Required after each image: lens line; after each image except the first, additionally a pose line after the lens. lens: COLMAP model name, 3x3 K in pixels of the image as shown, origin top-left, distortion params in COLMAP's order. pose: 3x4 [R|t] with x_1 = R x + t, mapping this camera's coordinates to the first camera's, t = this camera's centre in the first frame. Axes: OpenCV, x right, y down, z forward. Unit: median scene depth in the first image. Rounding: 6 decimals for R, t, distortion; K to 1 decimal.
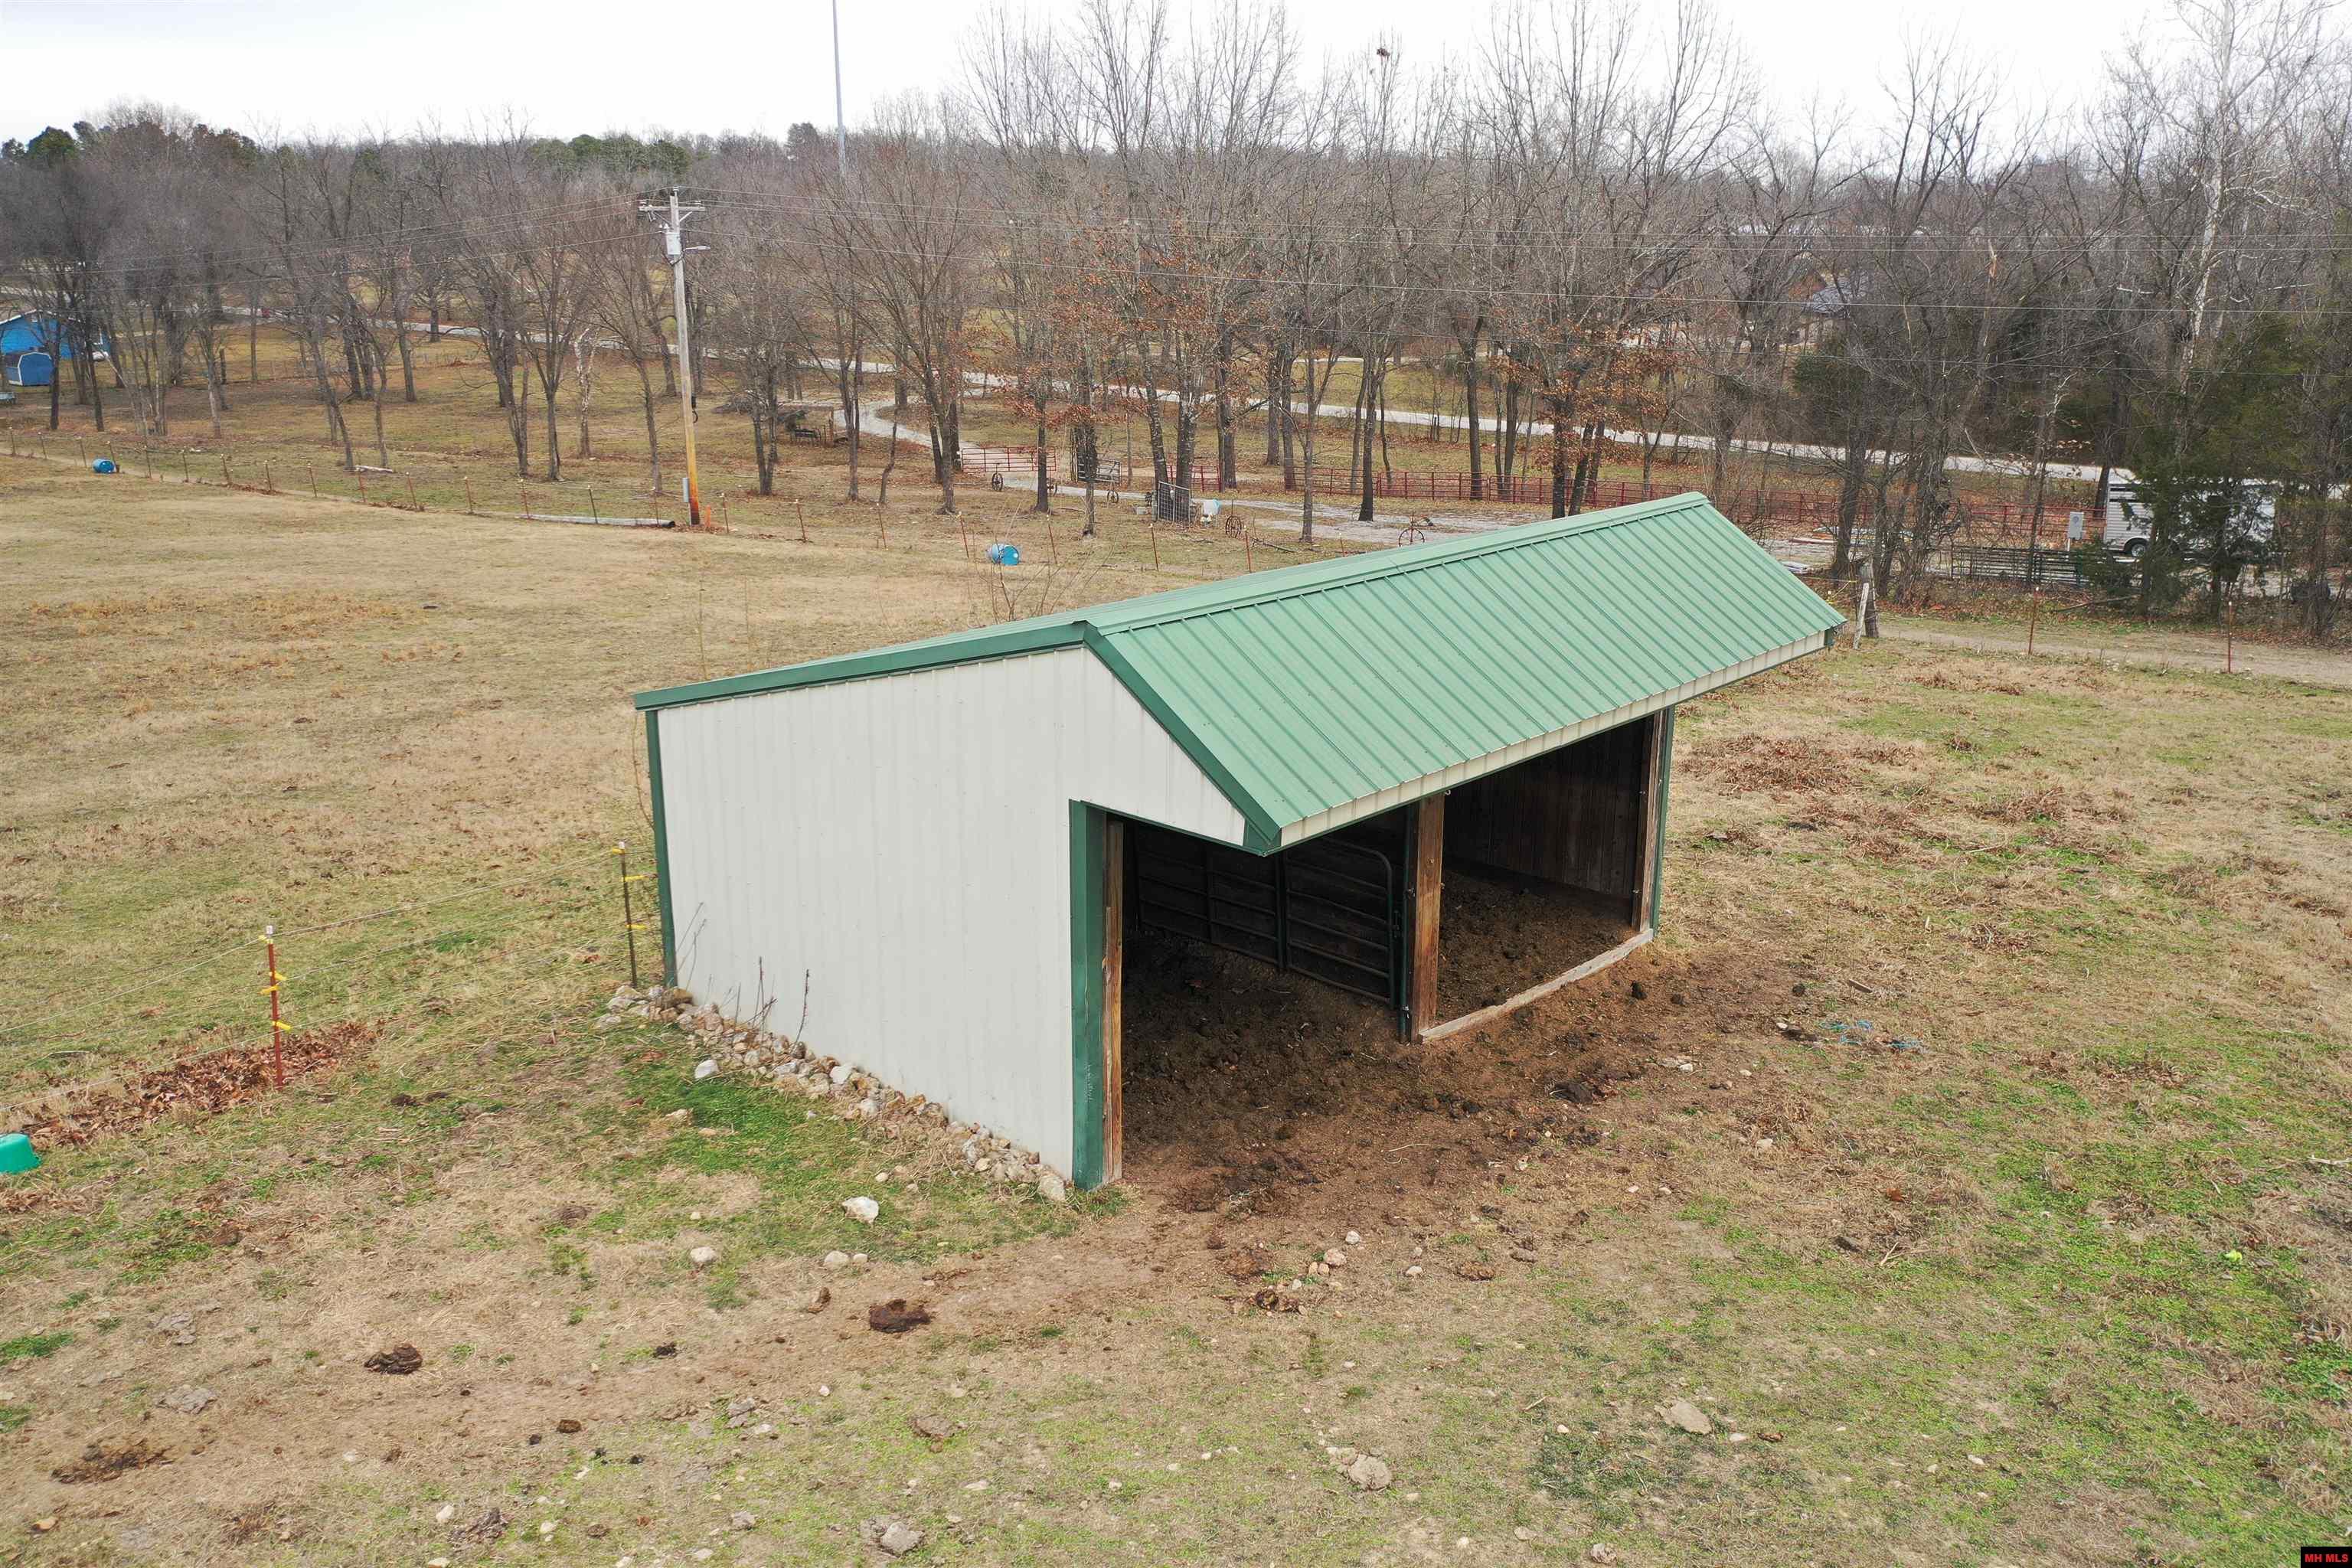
lens RADIAL K [[1867.3, 0, 1166.7], [0, 1867.3, 777.5], [0, 0, 1]] dist [0.007257, -0.001423]
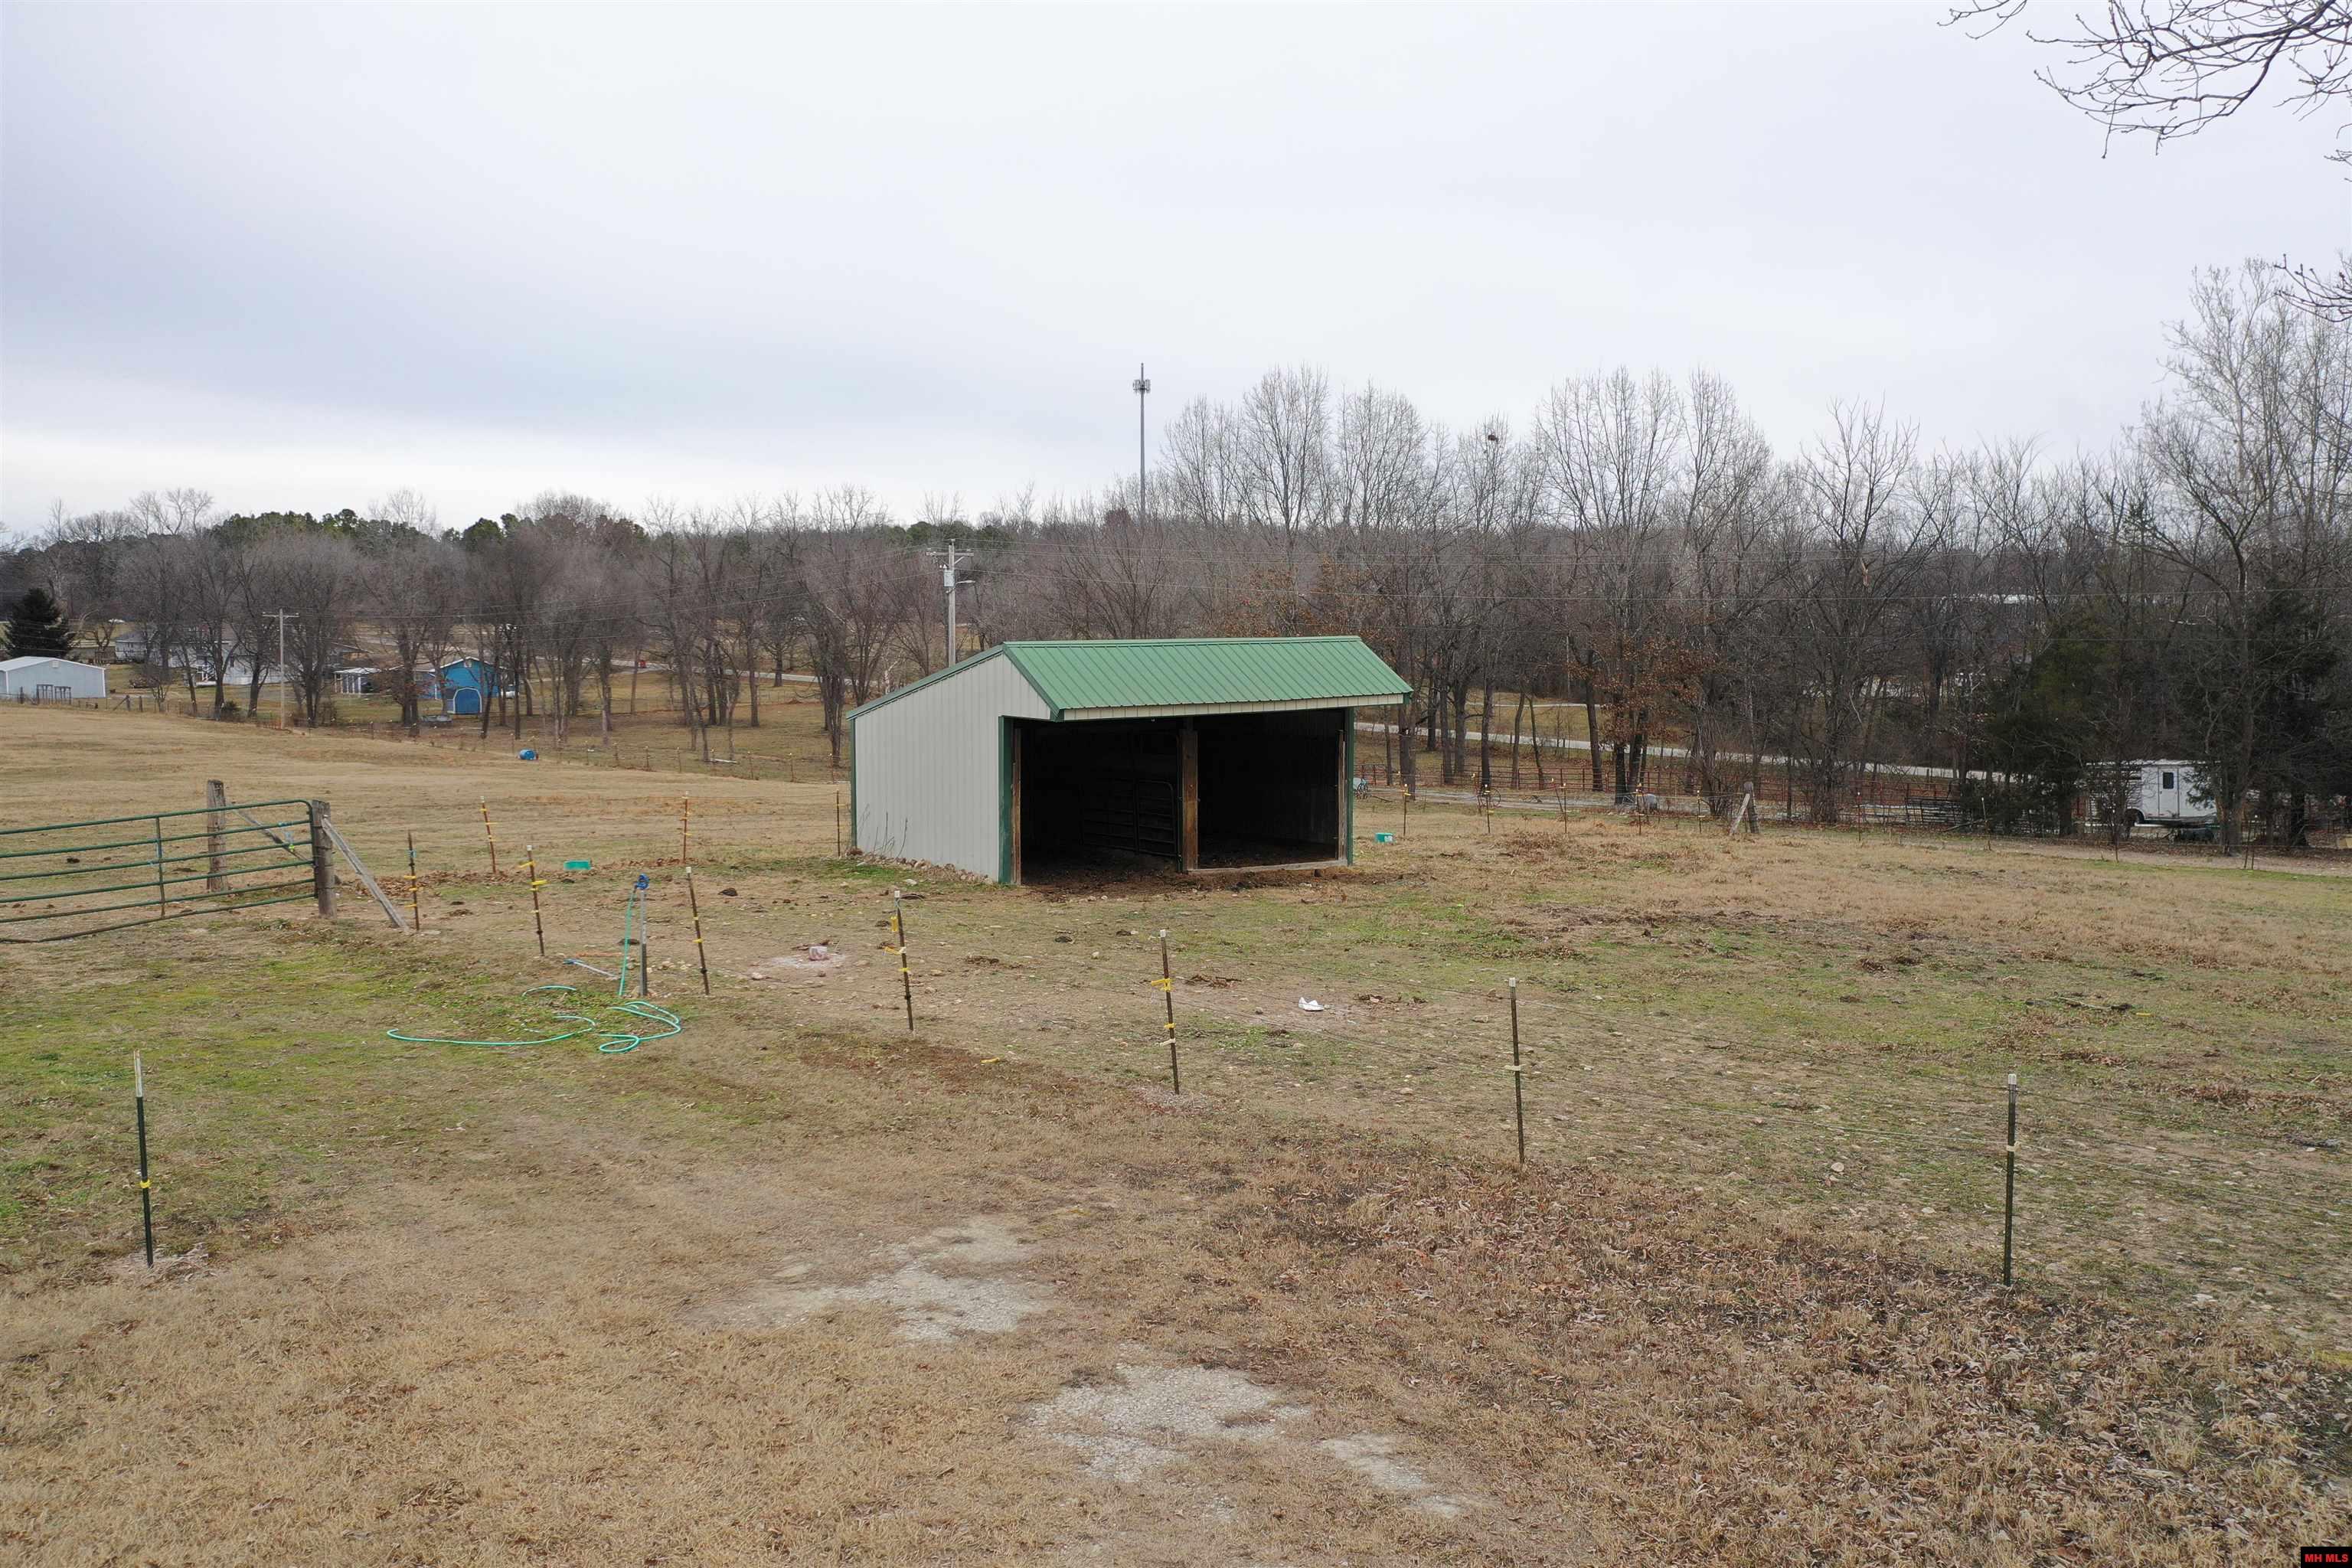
lens RADIAL K [[1867.3, 0, 1166.7], [0, 1867.3, 777.5], [0, 0, 1]] dist [0.007257, -0.001423]
pose [[0.987305, 0.011422, -0.158423, 0.049924], [-0.041686, 0.981080, -0.189062, 0.048693], [0.153266, 0.193266, 0.969101, -0.121682]]
